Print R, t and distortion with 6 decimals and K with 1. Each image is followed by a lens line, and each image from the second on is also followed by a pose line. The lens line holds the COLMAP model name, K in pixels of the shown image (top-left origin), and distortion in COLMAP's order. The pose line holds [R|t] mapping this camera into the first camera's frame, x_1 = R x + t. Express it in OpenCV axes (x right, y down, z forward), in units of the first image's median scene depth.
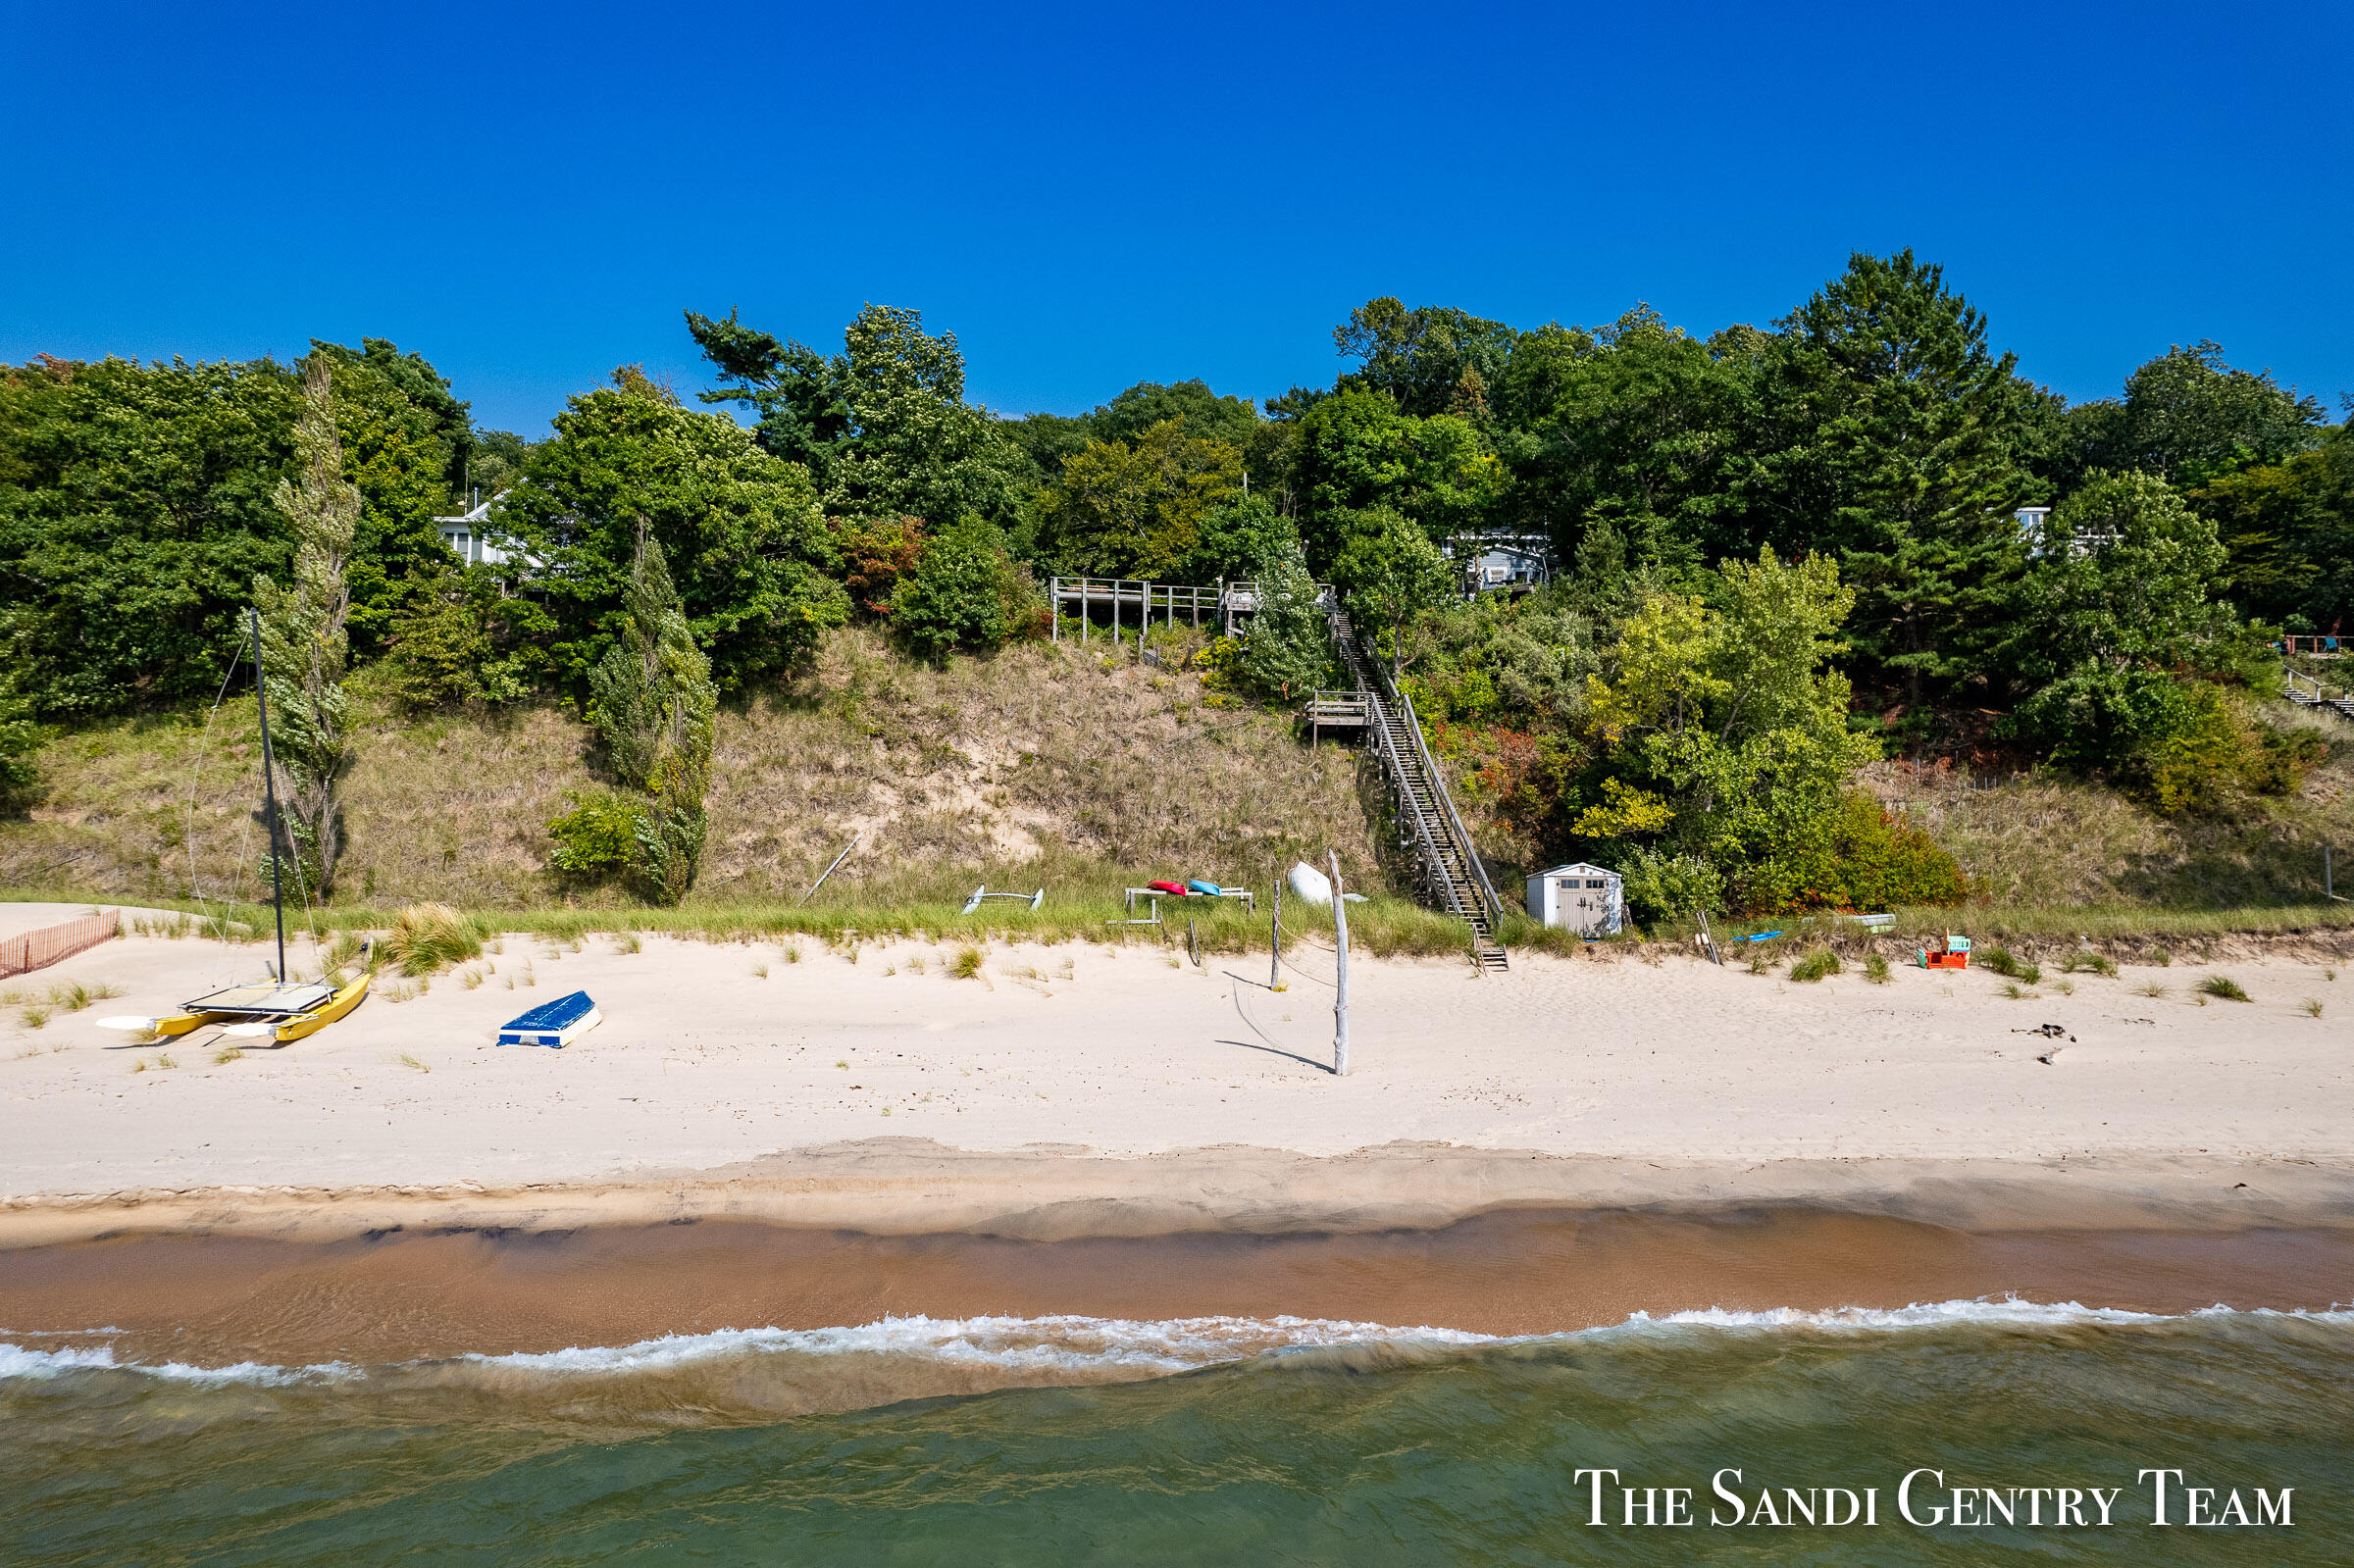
lens RADIAL K [[1457.1, 0, 1176.6], [0, 1457.1, 786.8], [0, 0, 1]] dist [-0.022894, 0.023444]
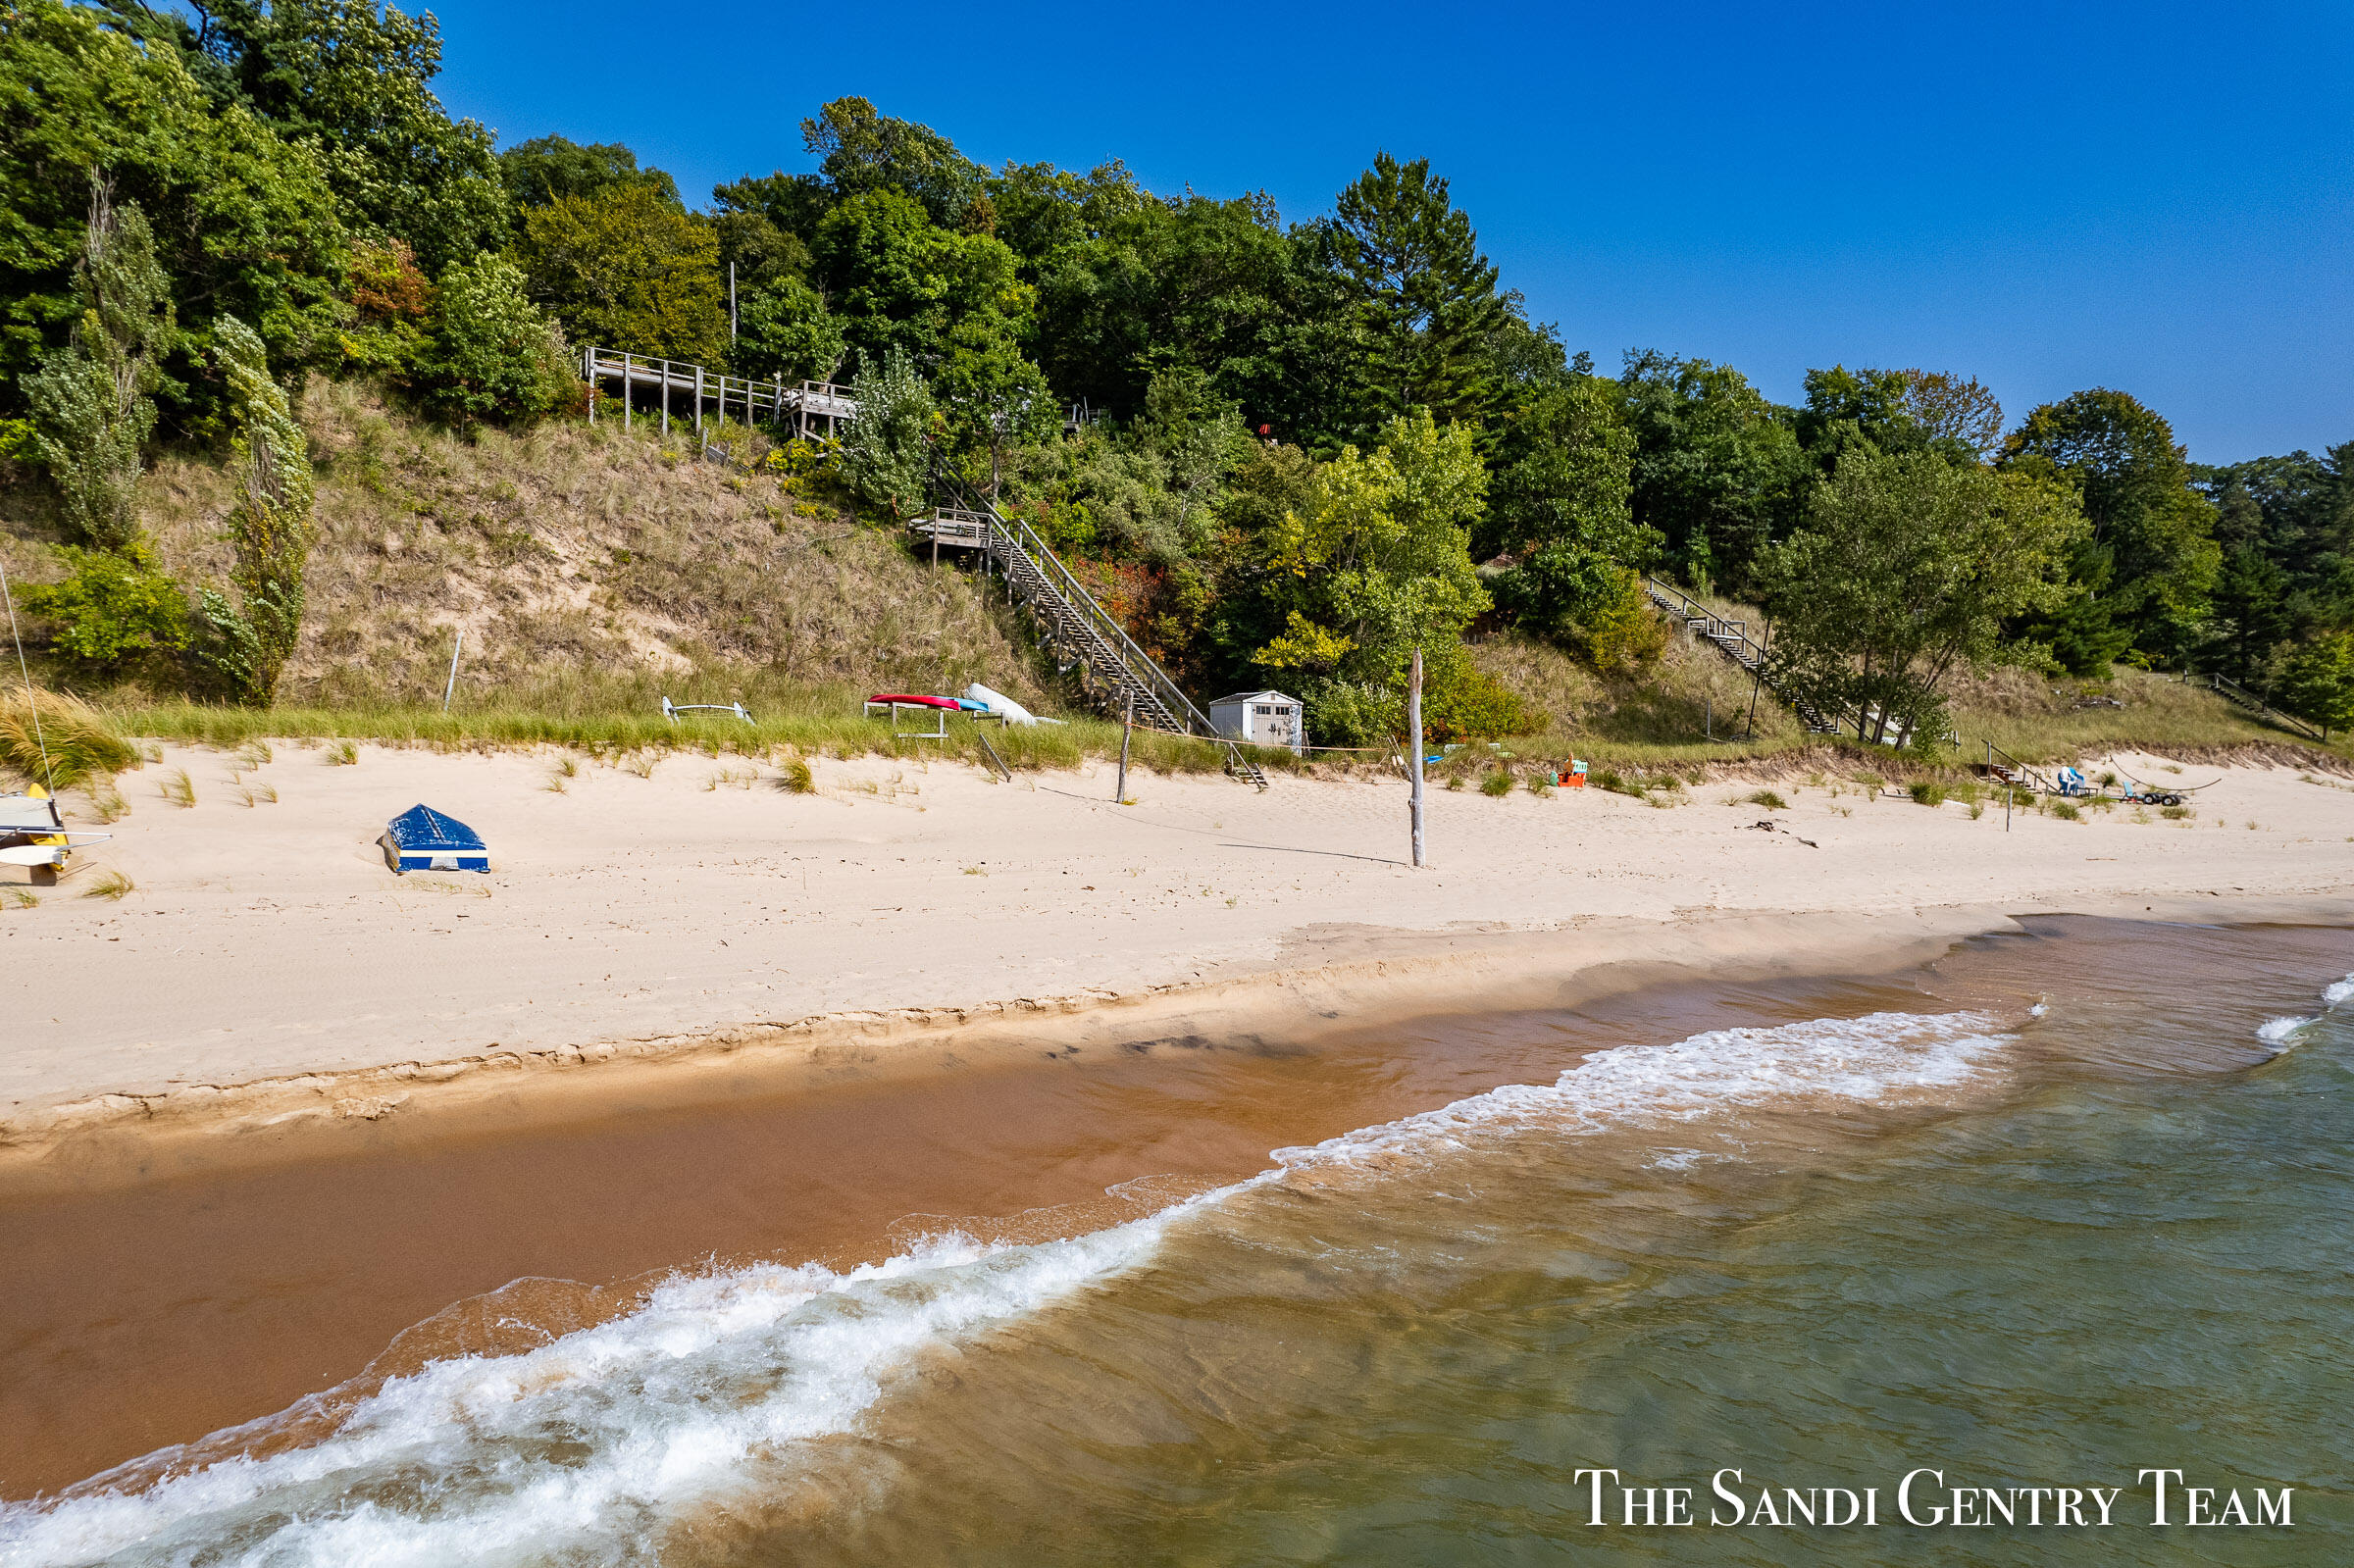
lens RADIAL K [[1457.1, 0, 1181.6], [0, 1457.1, 780.4], [0, 0, 1]] dist [-0.022894, 0.023444]
pose [[0.869092, -0.000364, 0.494650, -0.233601], [-0.044777, 0.995836, 0.079405, 0.028318], [-0.492619, -0.091159, 0.865457, 0.090695]]
